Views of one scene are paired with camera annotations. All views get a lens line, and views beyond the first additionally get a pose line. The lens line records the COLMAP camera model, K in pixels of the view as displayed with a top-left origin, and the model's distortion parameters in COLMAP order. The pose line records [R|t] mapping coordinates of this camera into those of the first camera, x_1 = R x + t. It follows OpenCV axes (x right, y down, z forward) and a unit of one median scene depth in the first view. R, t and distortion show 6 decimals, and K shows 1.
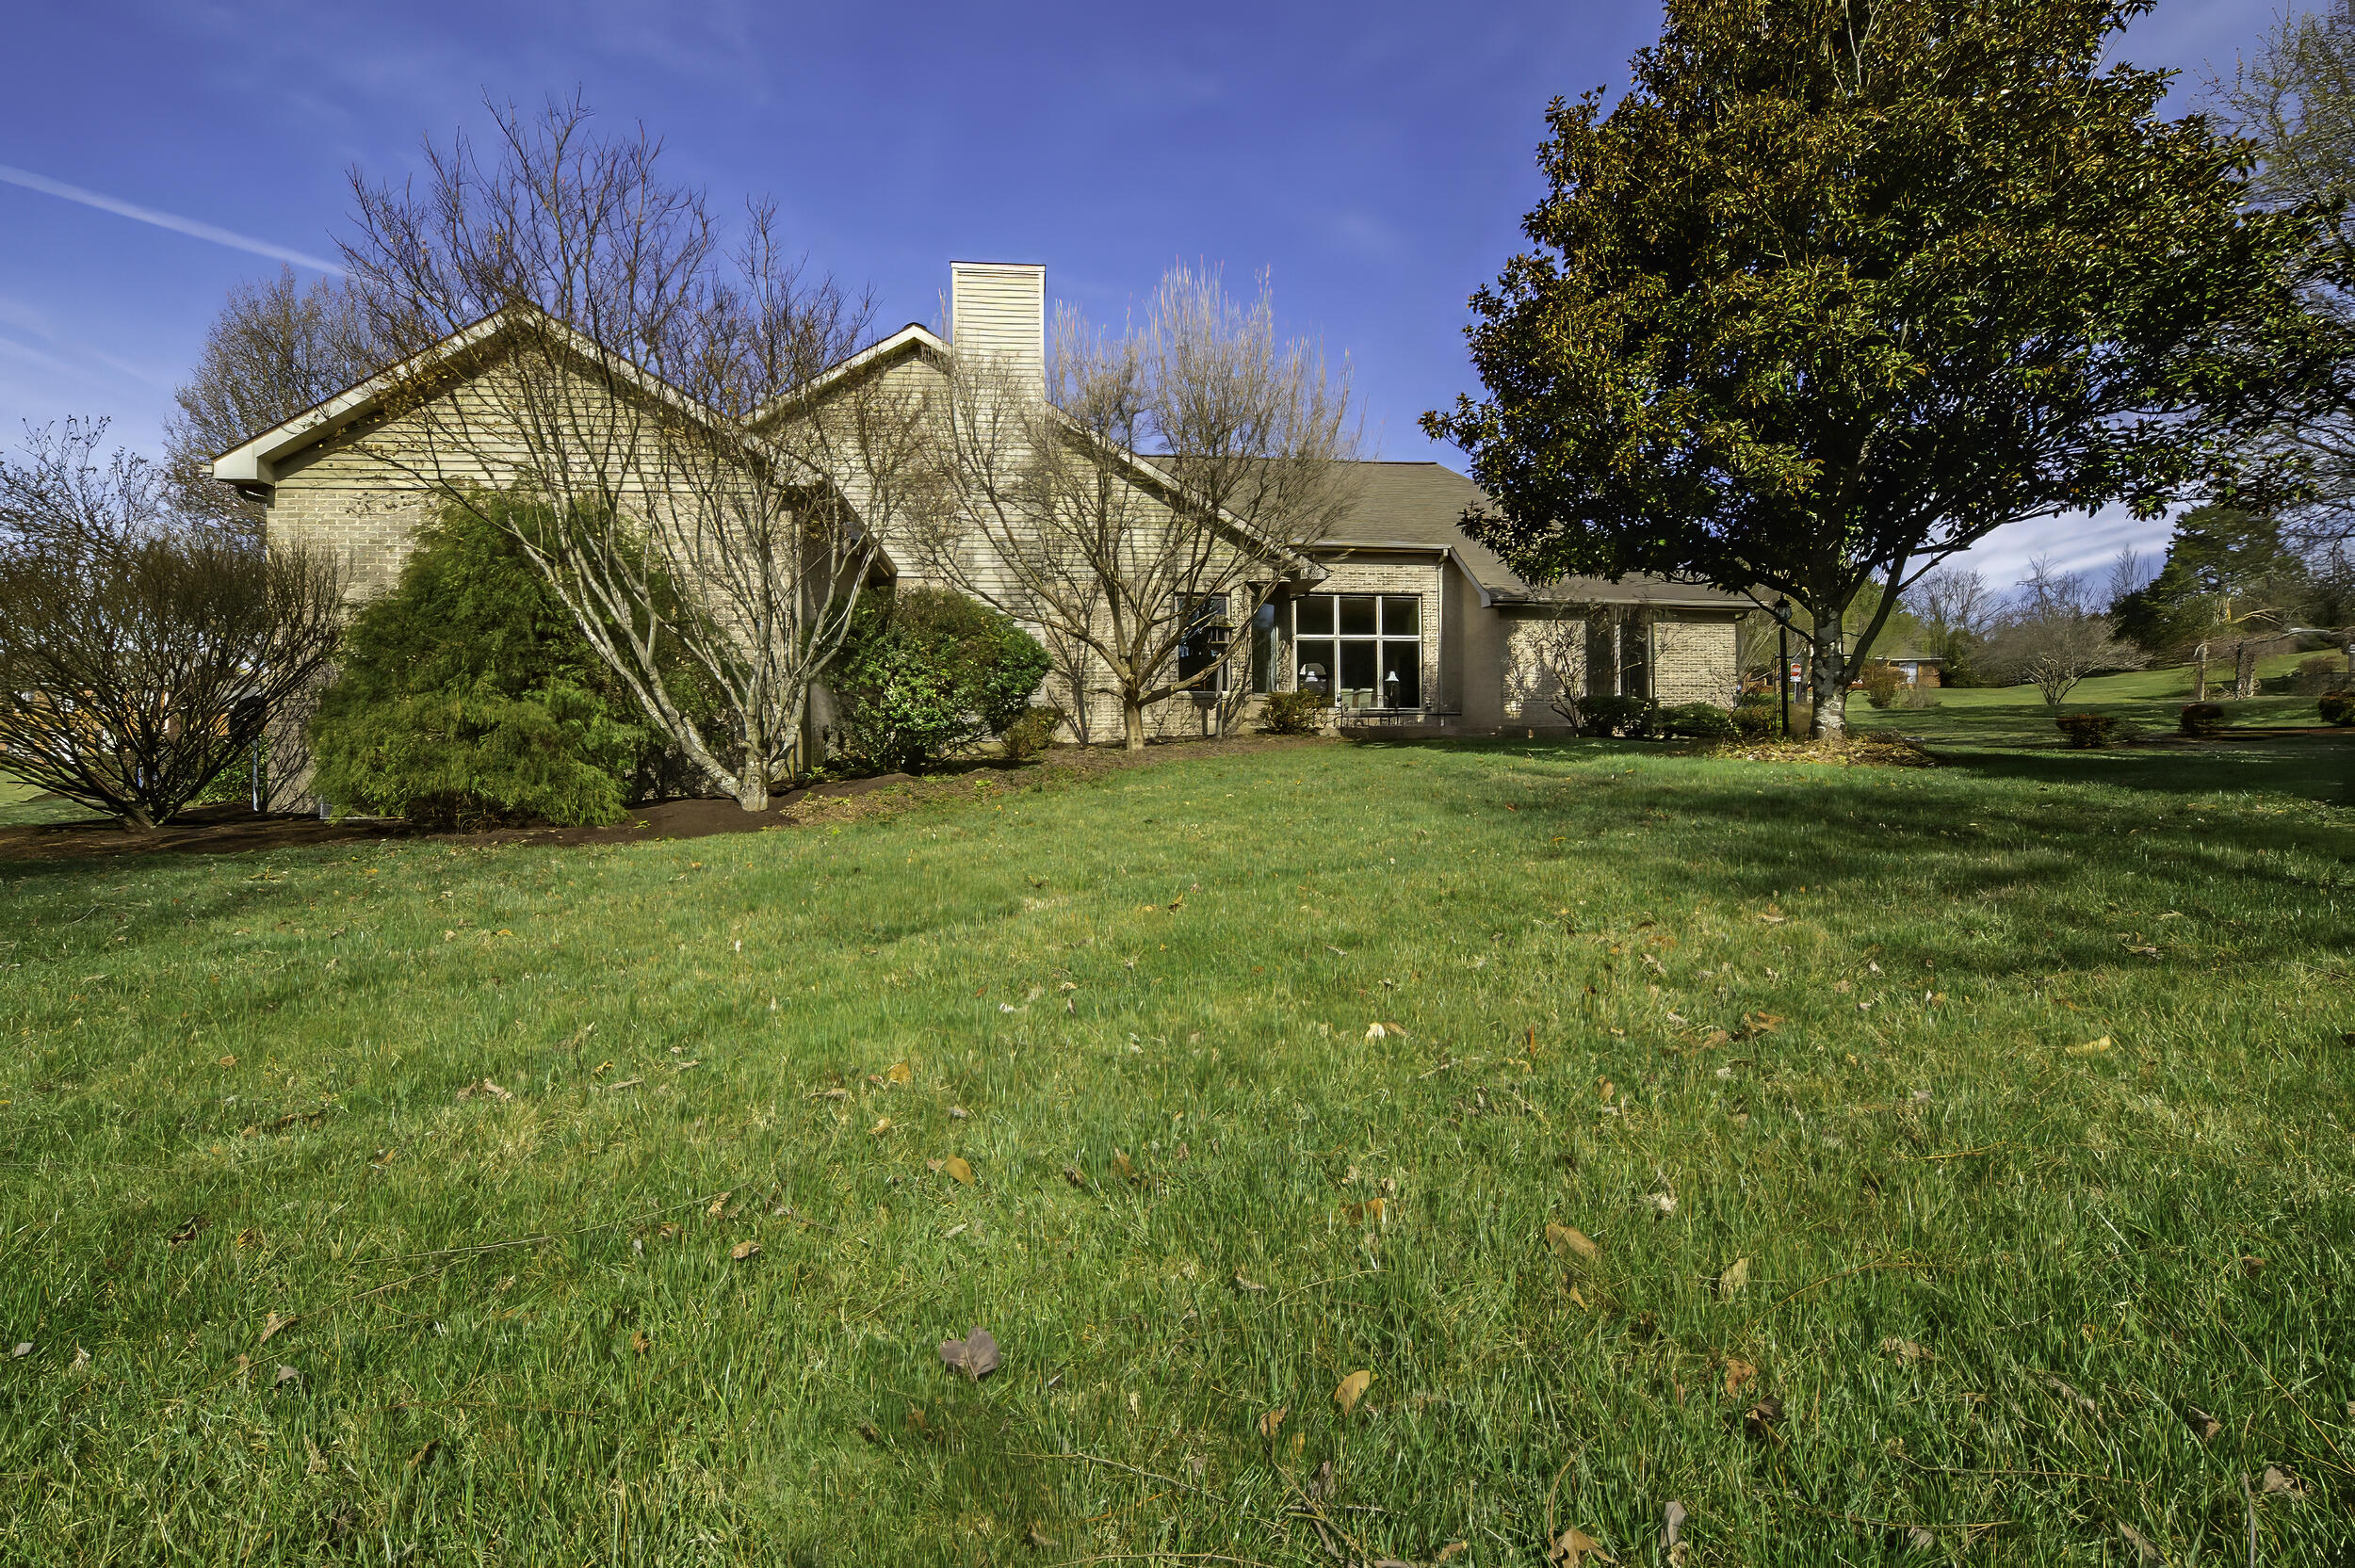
lens RADIAL K [[1065.9, 0, 1187.5], [0, 1065.9, 777.9], [0, 0, 1]] dist [-0.029093, 0.003007]
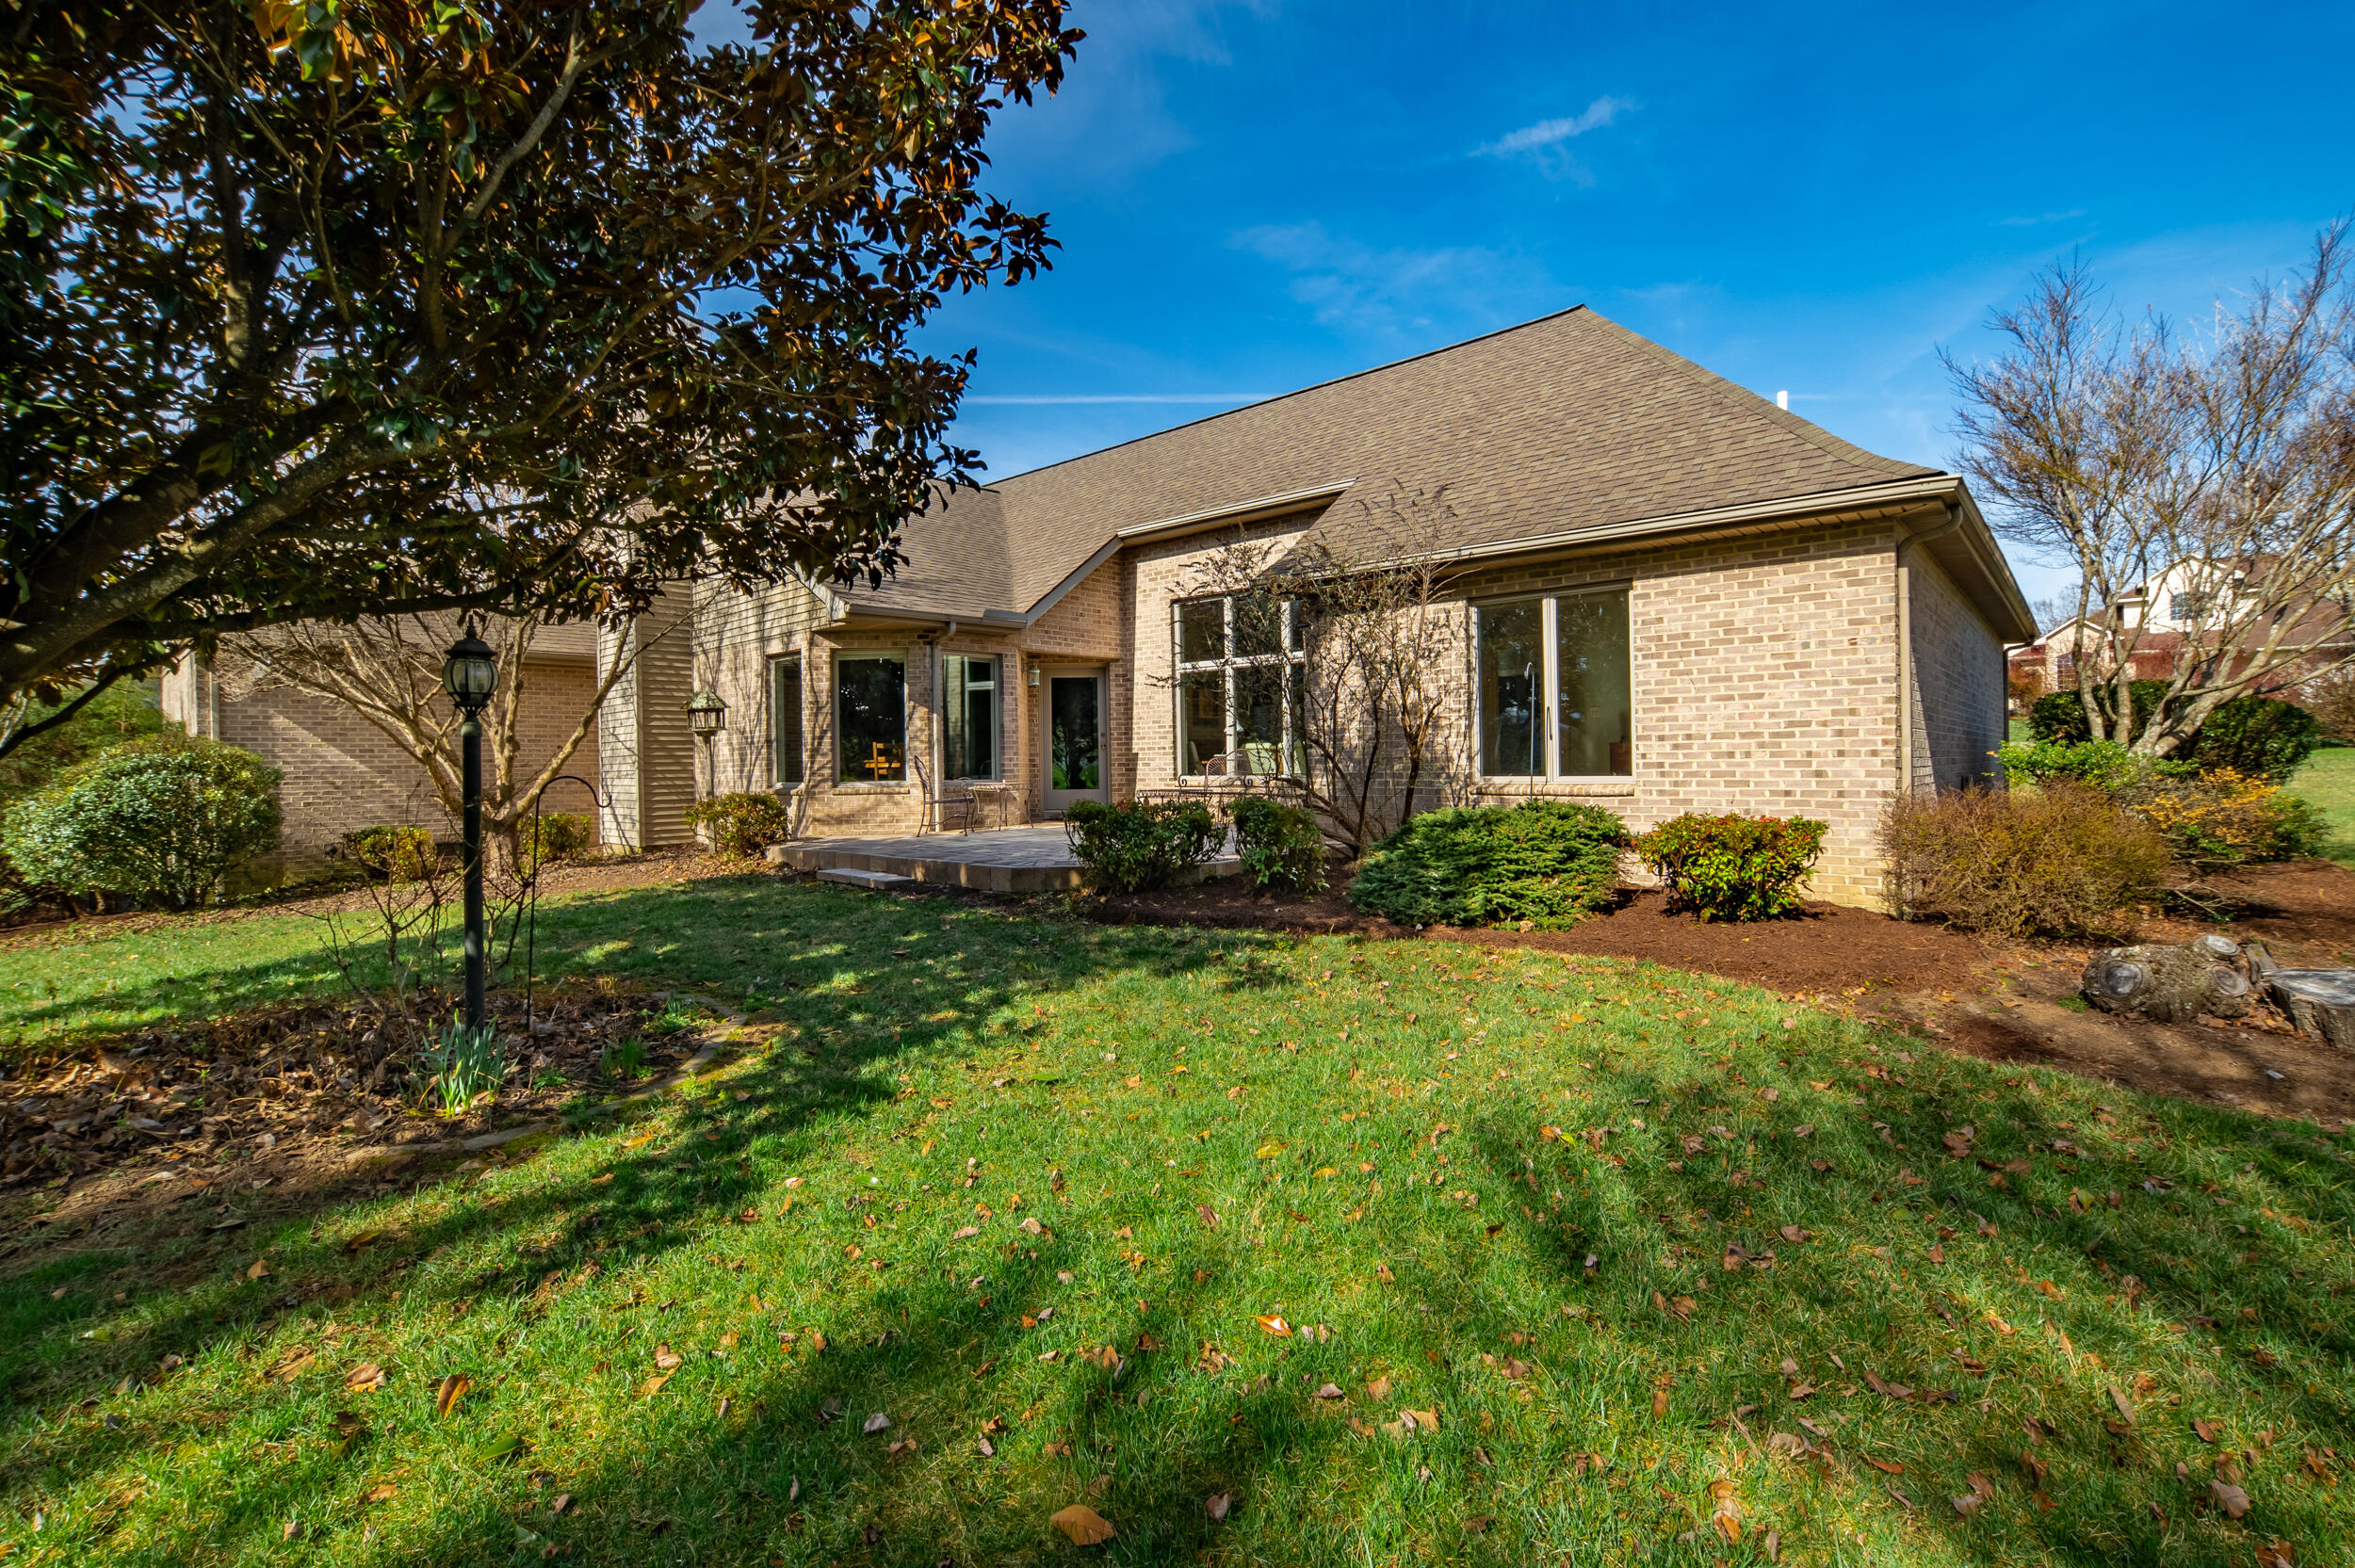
lens RADIAL K [[1065.9, 0, 1181.0], [0, 1065.9, 775.5], [0, 0, 1]] dist [-0.029093, 0.003007]
pose [[0.662713, 0.002055, -0.748871, 0.671620], [0.008284, 0.999915, 0.010075, -0.079585], [0.748828, -0.012880, 0.662640, 0.617108]]
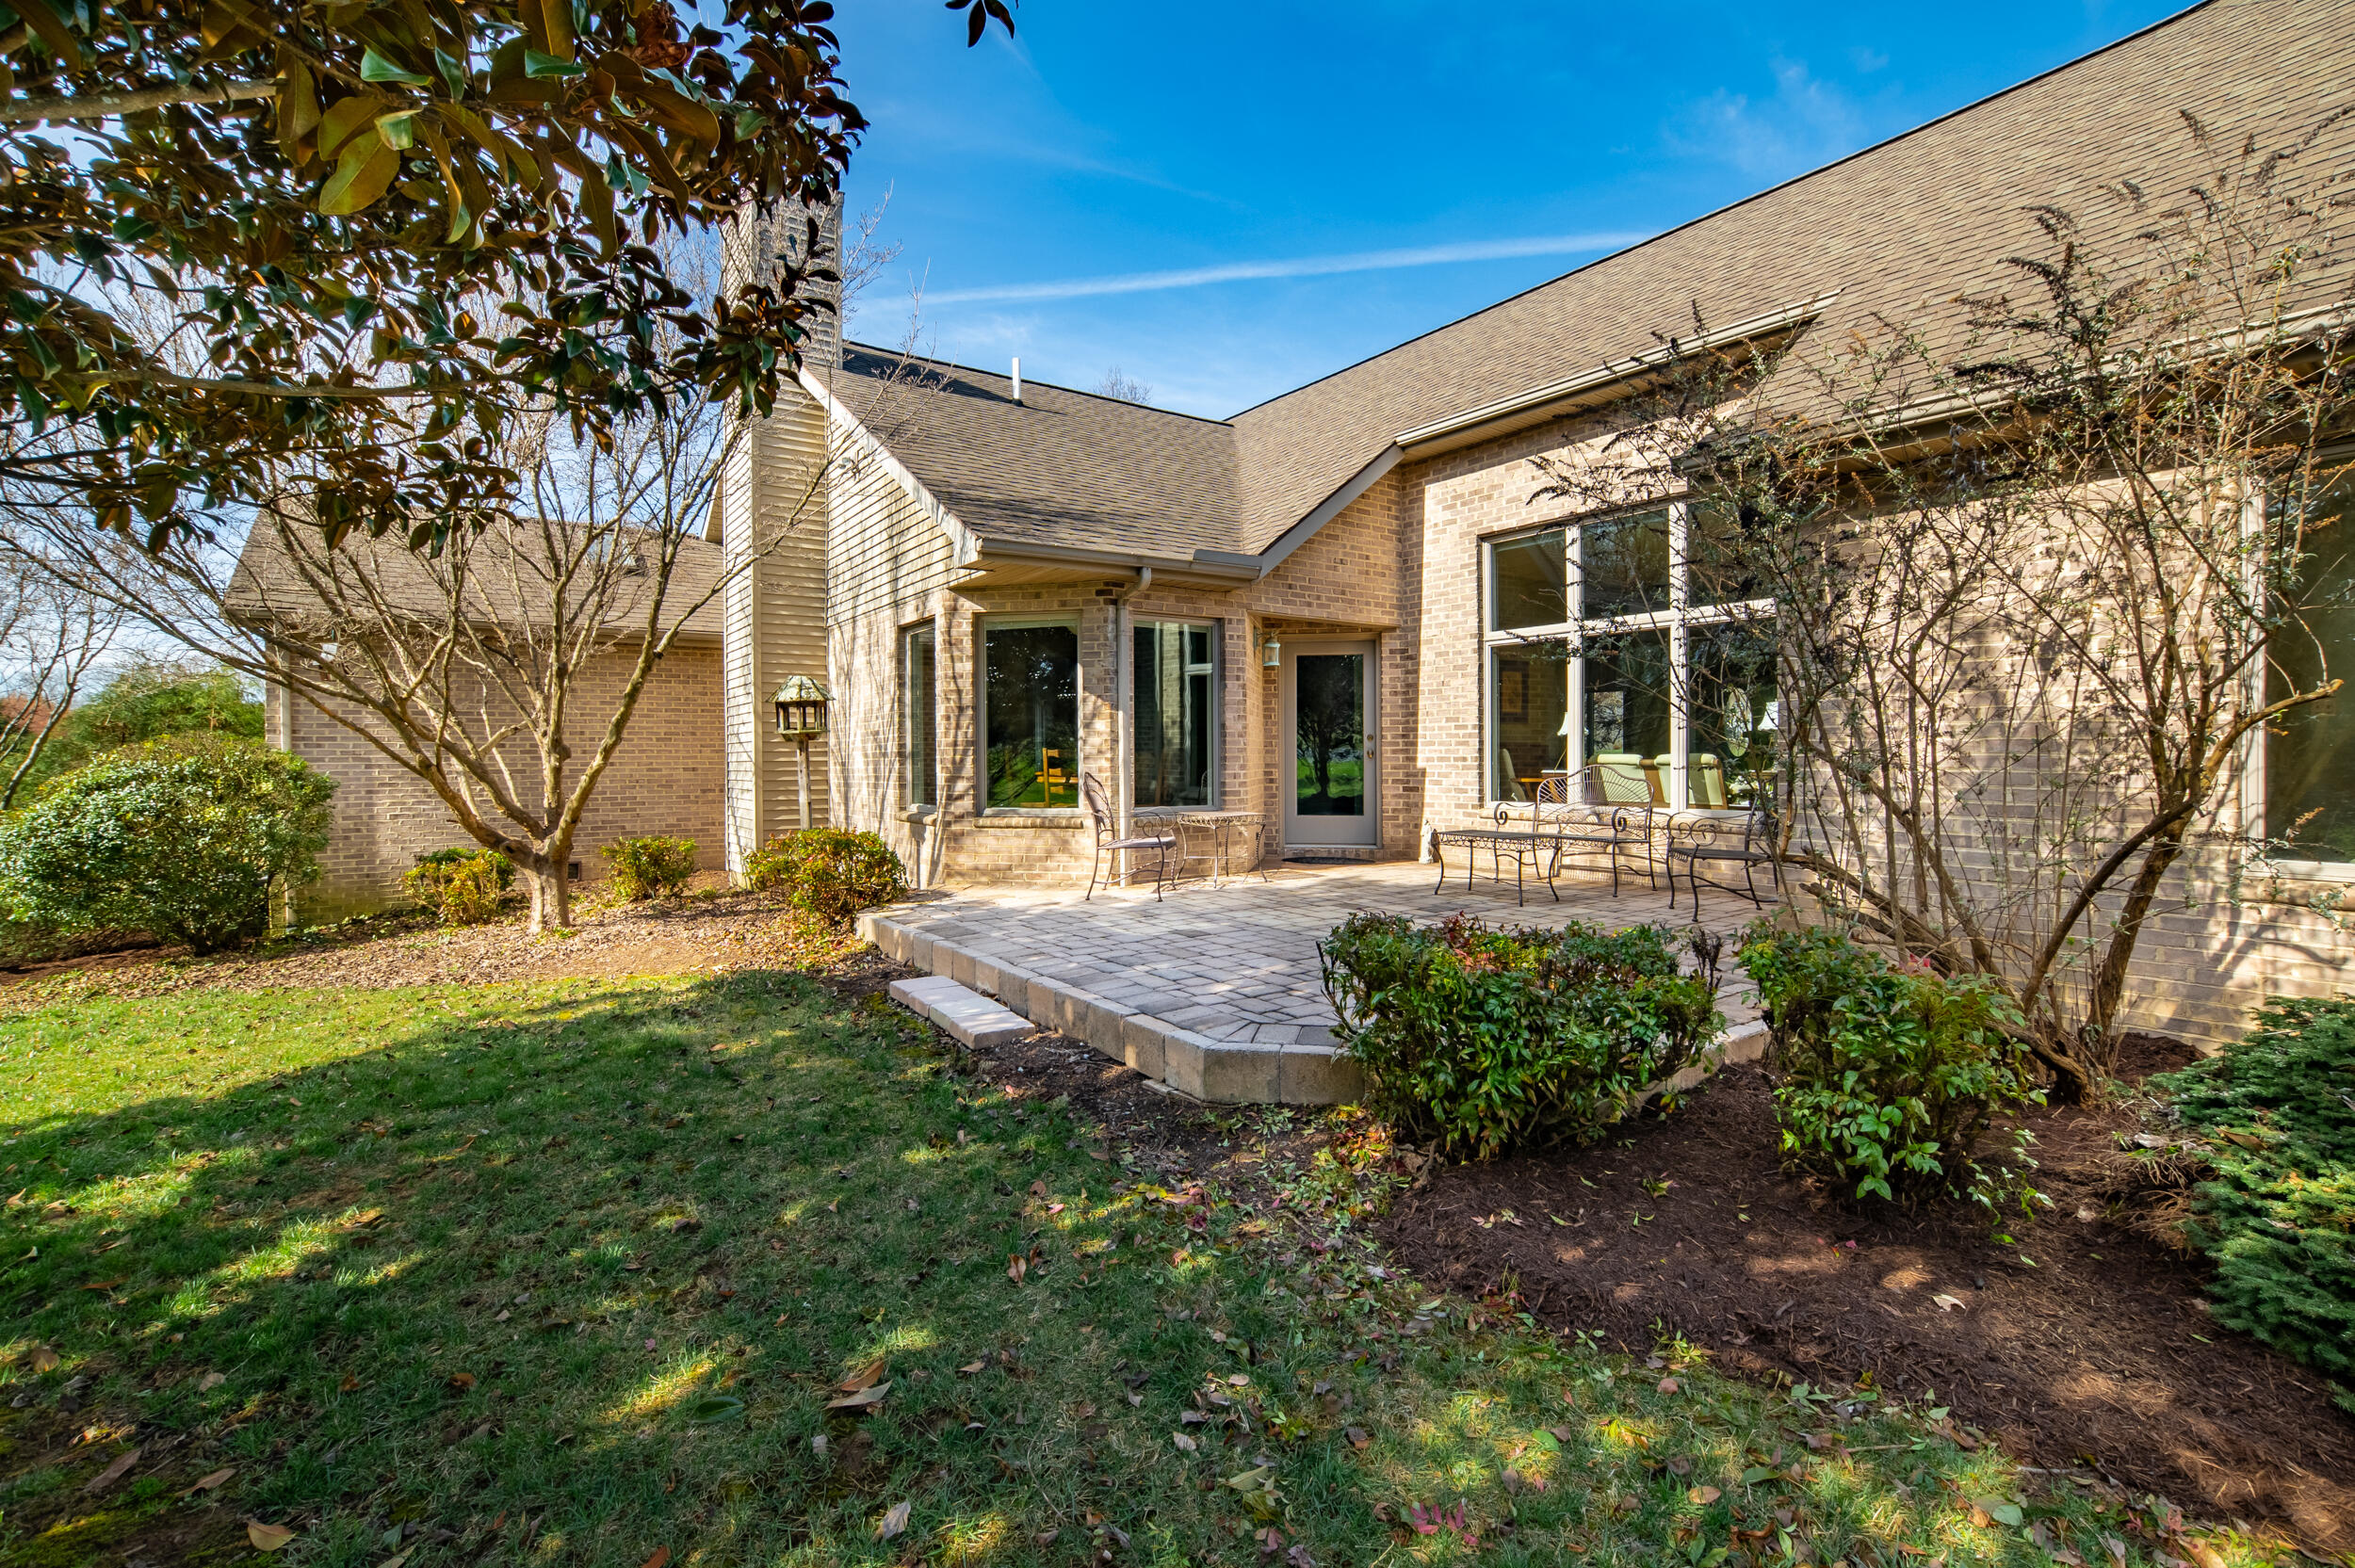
lens RADIAL K [[1065.9, 0, 1169.4], [0, 1065.9, 772.5], [0, 0, 1]] dist [-0.029093, 0.003007]
pose [[0.470083, 0.017196, -0.882455, 0.478152], [-0.001599, 0.999825, 0.018632, -0.094081], [0.882621, -0.007348, 0.470028, 0.748587]]
